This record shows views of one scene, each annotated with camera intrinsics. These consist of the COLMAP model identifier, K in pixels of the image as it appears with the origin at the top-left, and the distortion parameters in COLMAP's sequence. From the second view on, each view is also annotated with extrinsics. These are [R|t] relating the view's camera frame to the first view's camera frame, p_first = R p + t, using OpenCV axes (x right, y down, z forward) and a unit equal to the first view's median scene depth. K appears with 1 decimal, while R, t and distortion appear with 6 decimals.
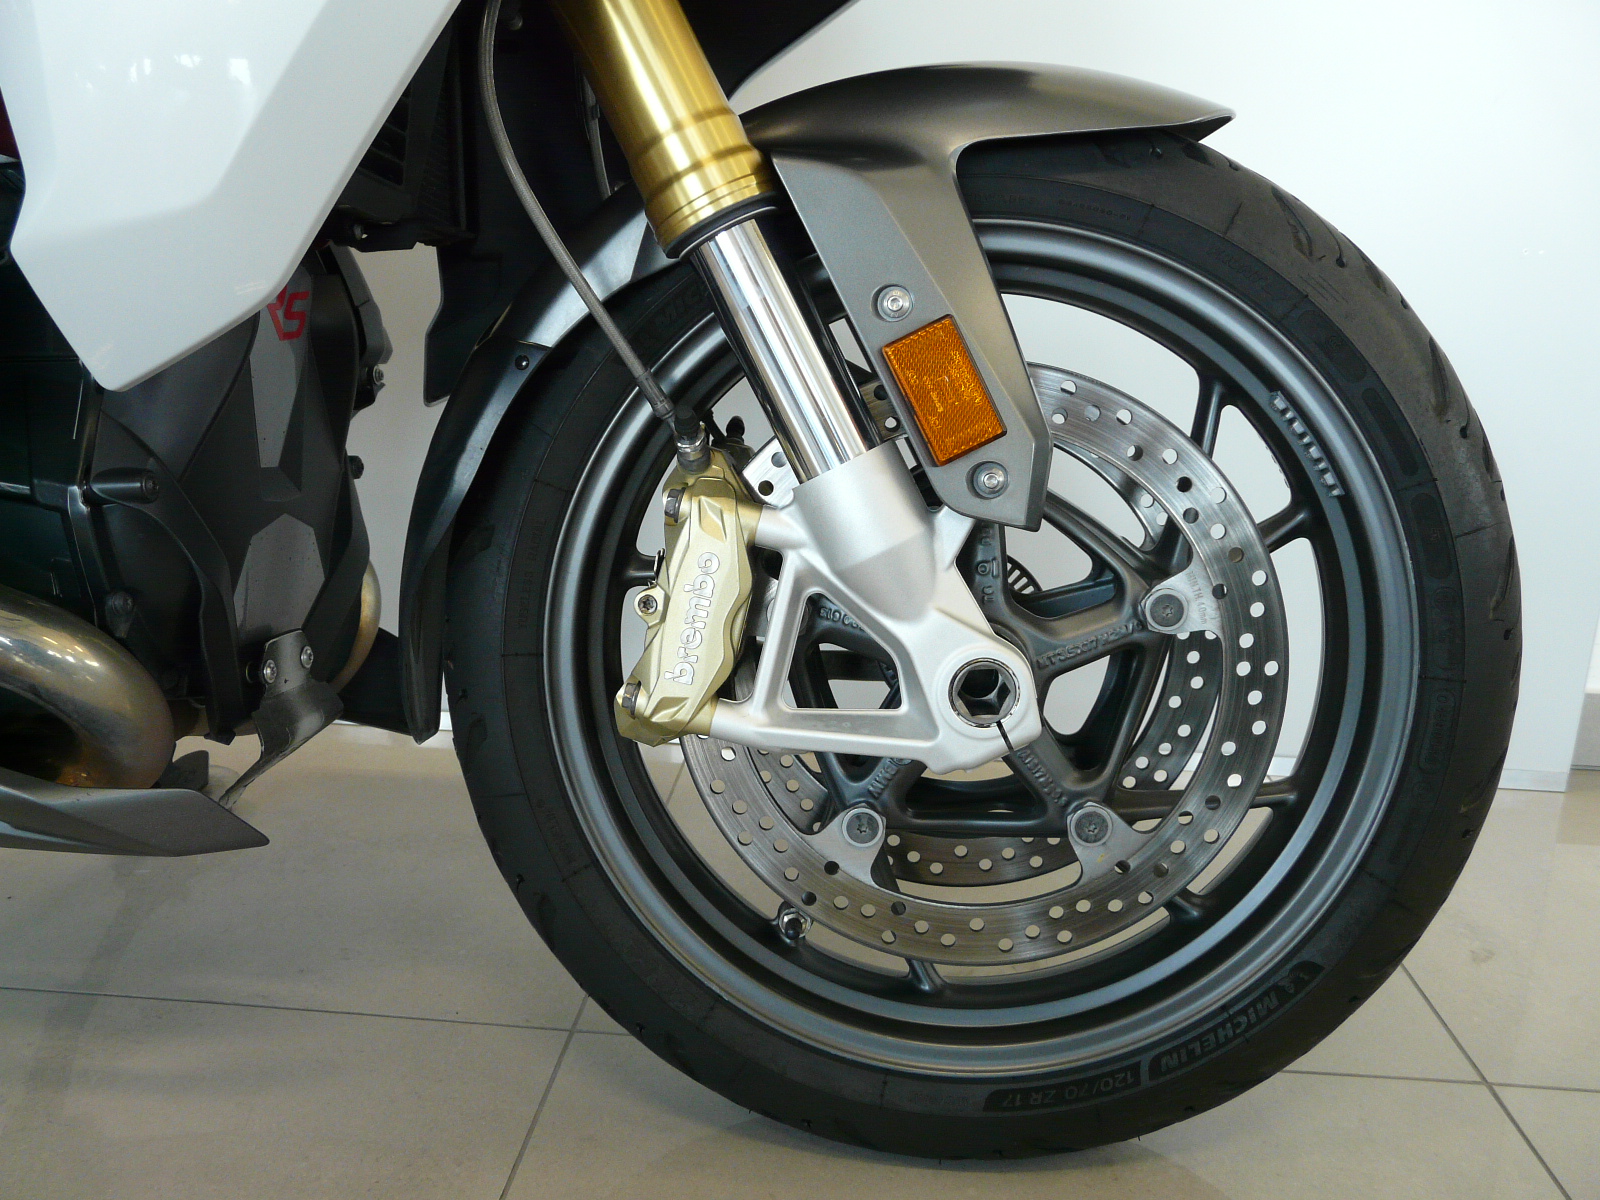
lens RADIAL K [[1332.6, 0, 800.6], [0, 1332.6, 612.5], [0, 0, 1]] dist [-0.080891, 0.110634]
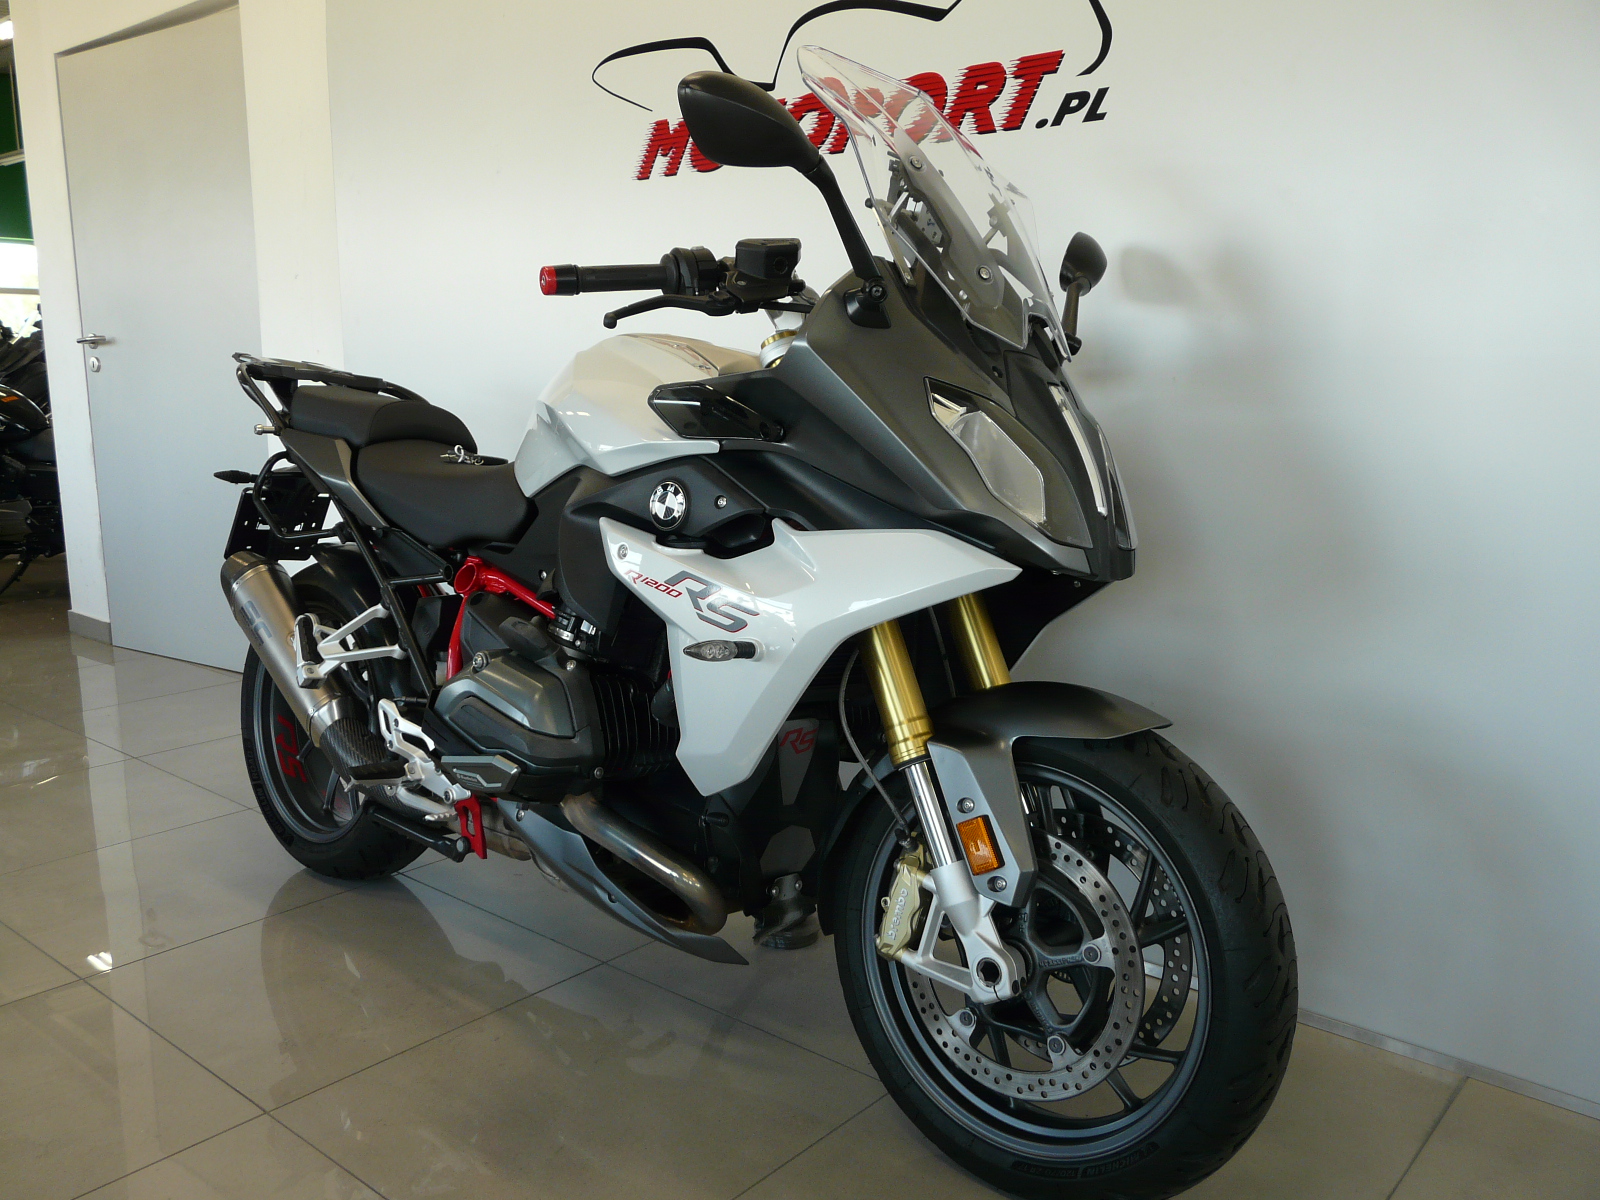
lens RADIAL K [[1332.6, 0, 795.3], [0, 1332.6, 602.5], [0, 0, 1]] dist [-0.080891, 0.110634]
pose [[0.807735, 0.080465, -0.584028, 1.121460], [-0.135540, 0.989451, -0.051135, -0.402479], [0.573753, 0.120463, 0.810121, -1.123514]]
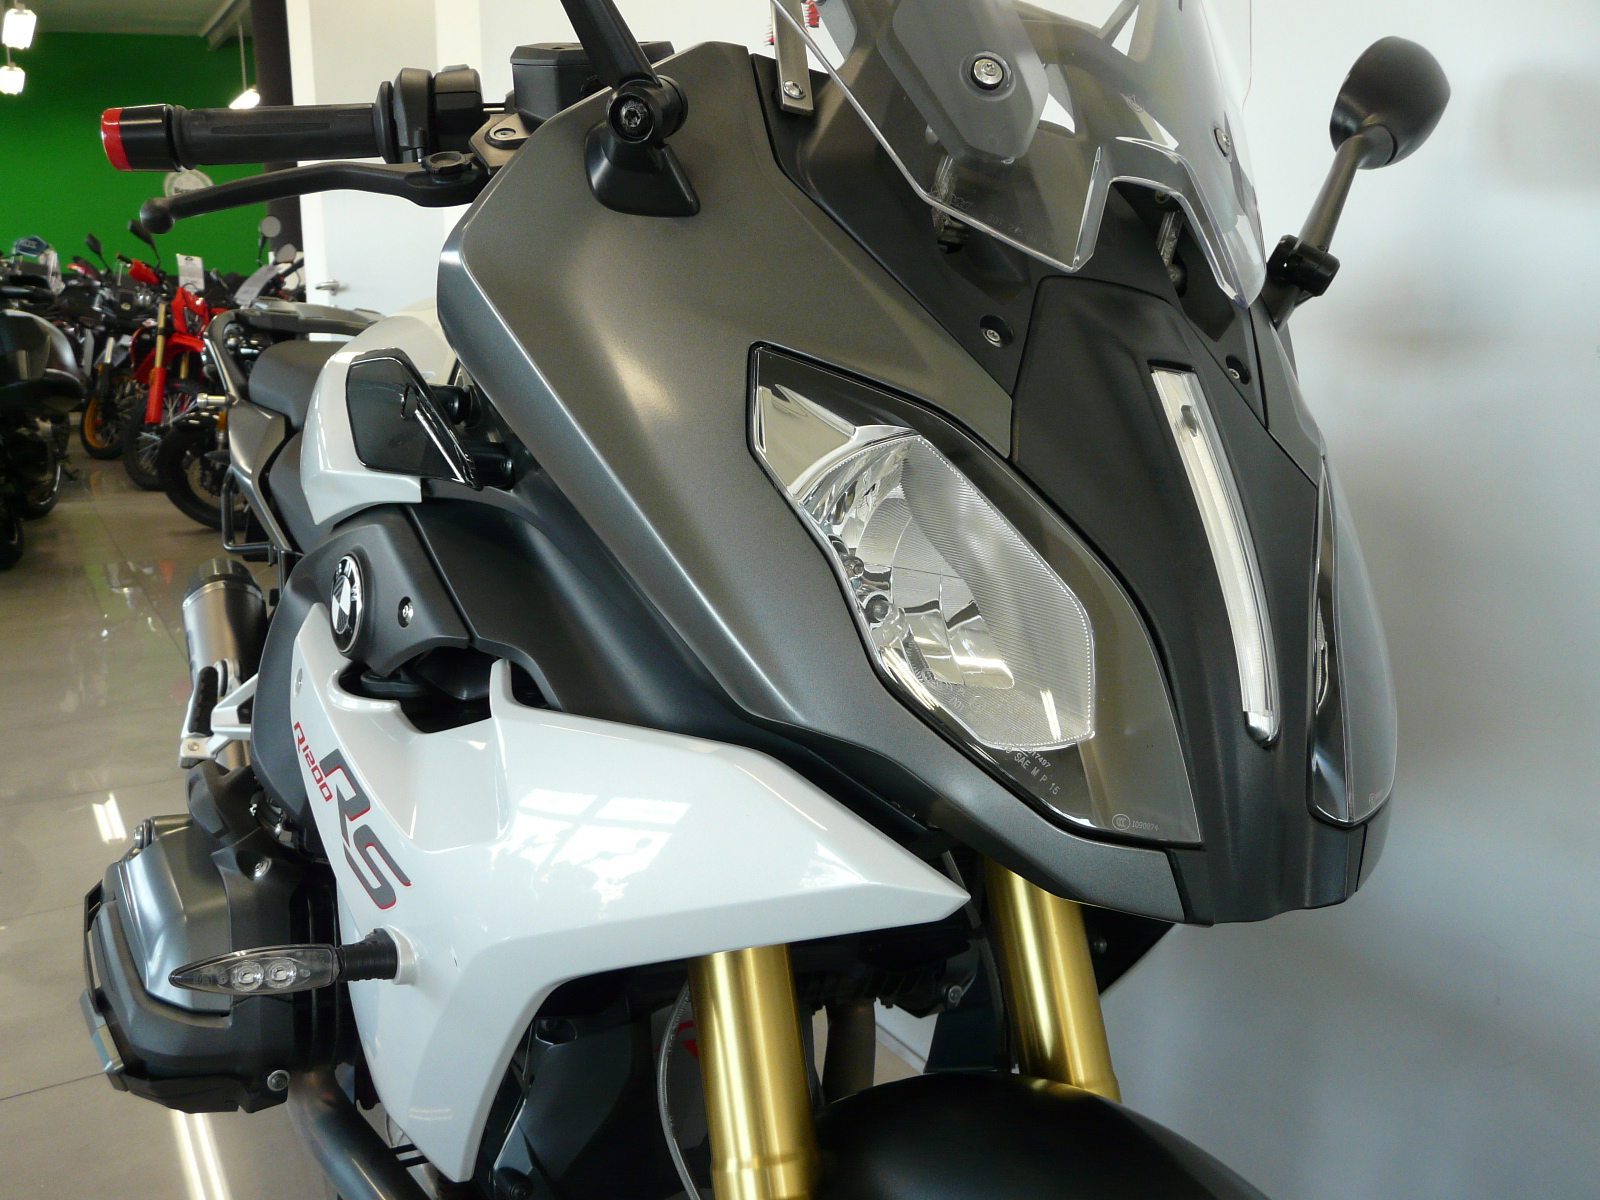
lens RADIAL K [[1332.6, 0, 799.9], [0, 1332.6, 599.8], [0, 0, 1]] dist [-0.080891, 0.110634]
pose [[0.585554, 0.148384, -0.796937, 0.671137], [-0.203975, 0.978443, 0.032307, -0.791592], [0.784551, 0.143638, 0.603198, 0.289789]]
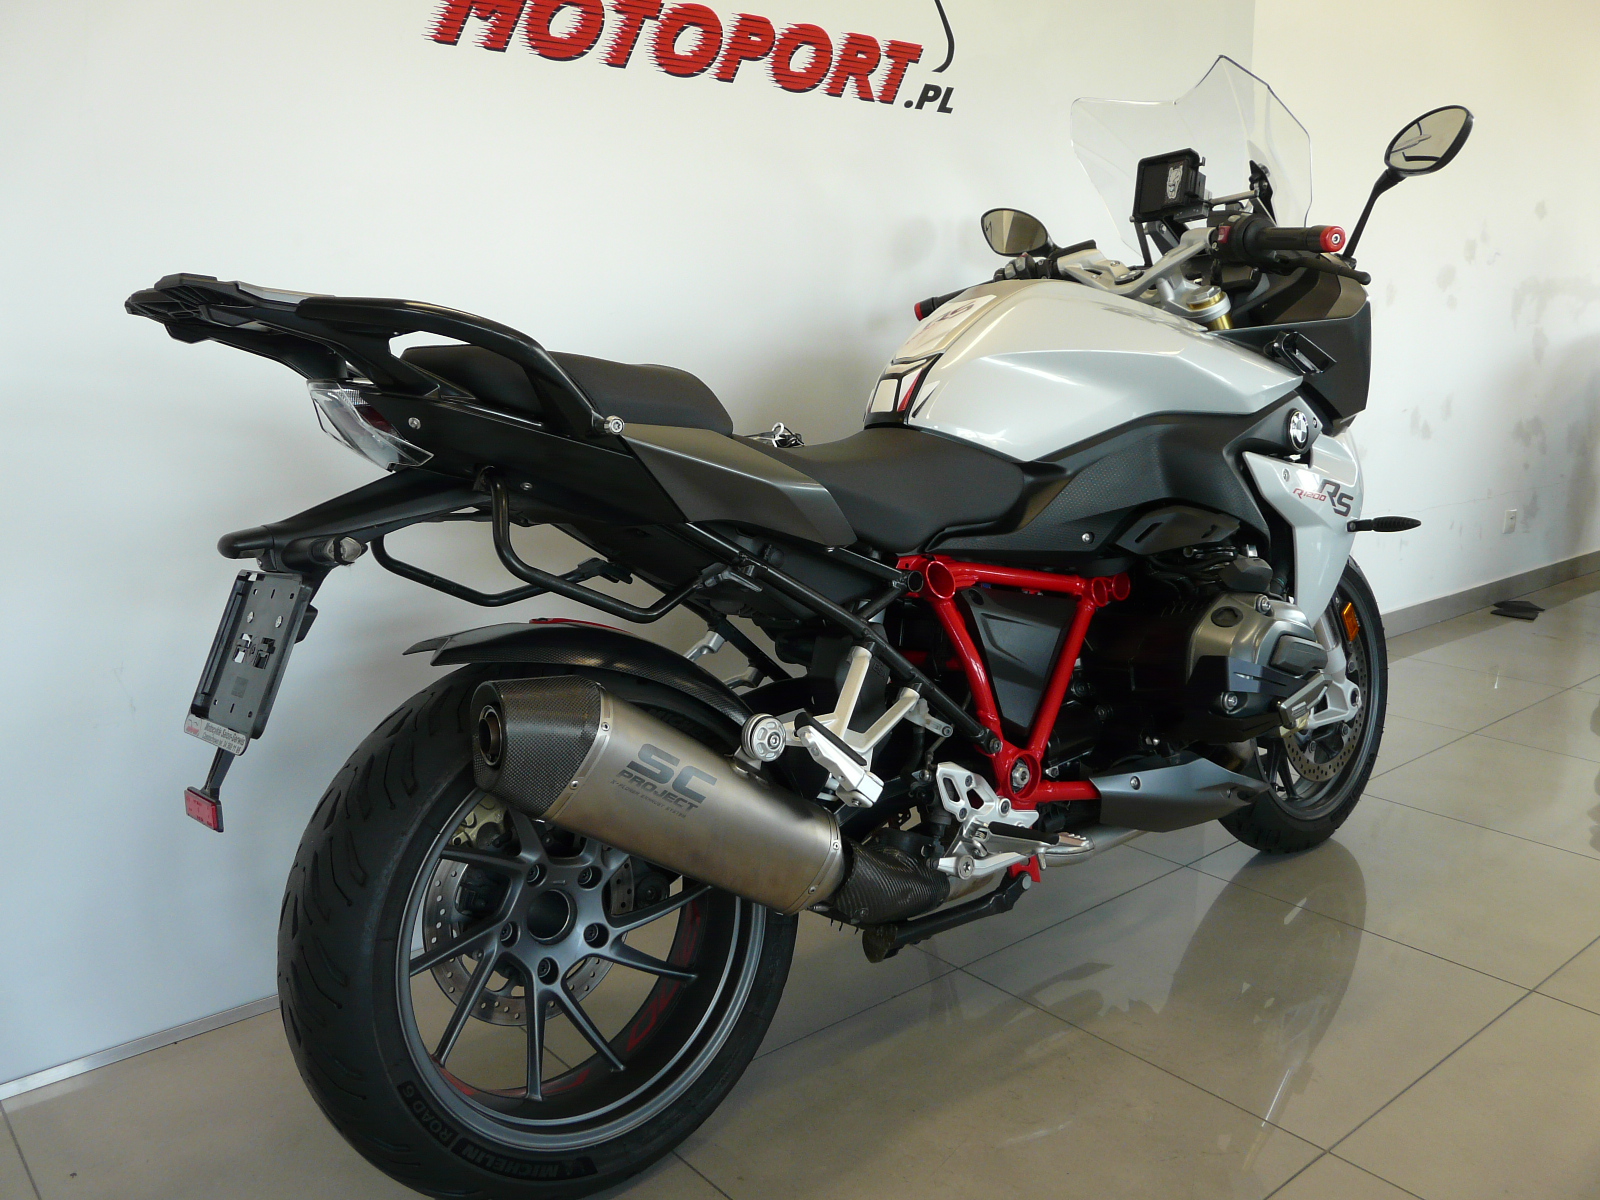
lens RADIAL K [[1332.6, 0, 795.9], [0, 1332.6, 593.8], [0, 0, 1]] dist [-0.080891, 0.110634]
pose [[0.713296, -0.164112, 0.681378, -3.334661], [0.197652, 0.979841, 0.029086, -0.619960], [-0.672415, 0.113929, 0.731354, -0.669838]]
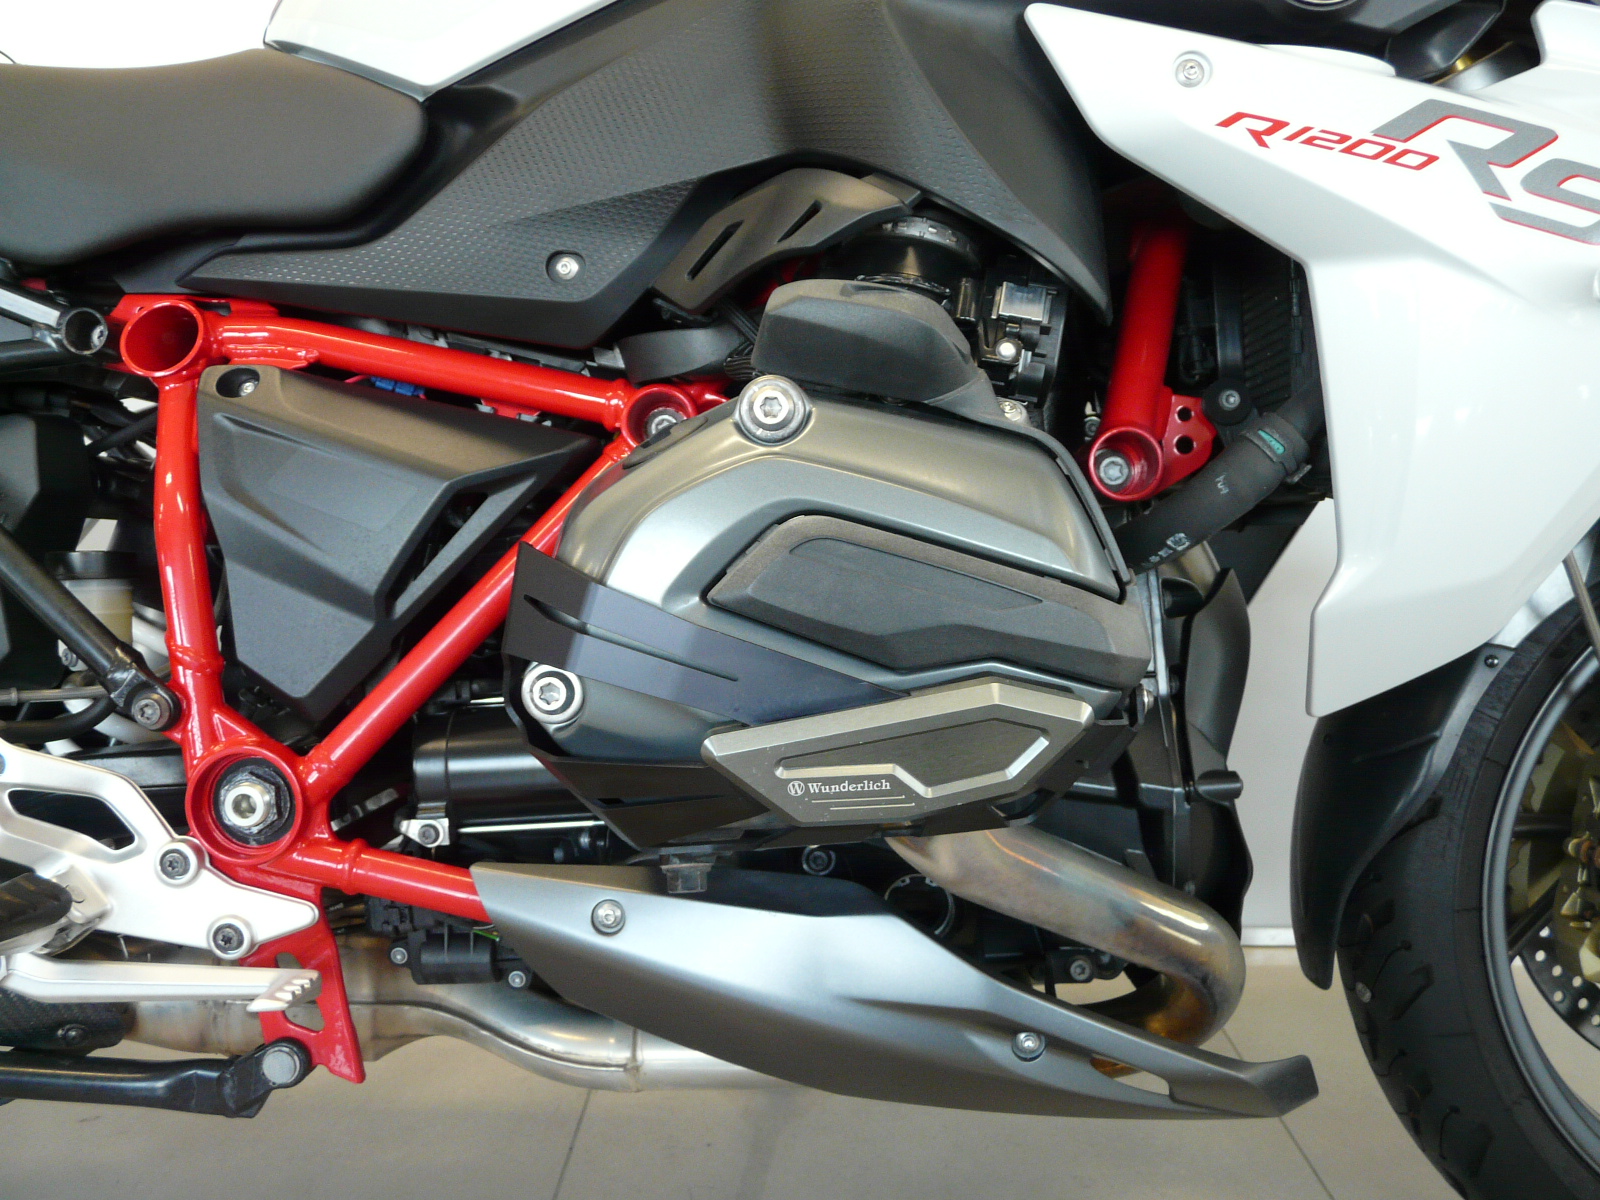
lens RADIAL K [[1332.6, 0, 794.7], [0, 1332.6, 607.2], [0, 0, 1]] dist [-0.080891, 0.110634]
pose [[0.998094, -0.031276, 0.053202, -0.909746], [0.037159, 0.992848, -0.113458, -0.129790], [-0.049273, 0.115218, 0.992117, -0.141130]]
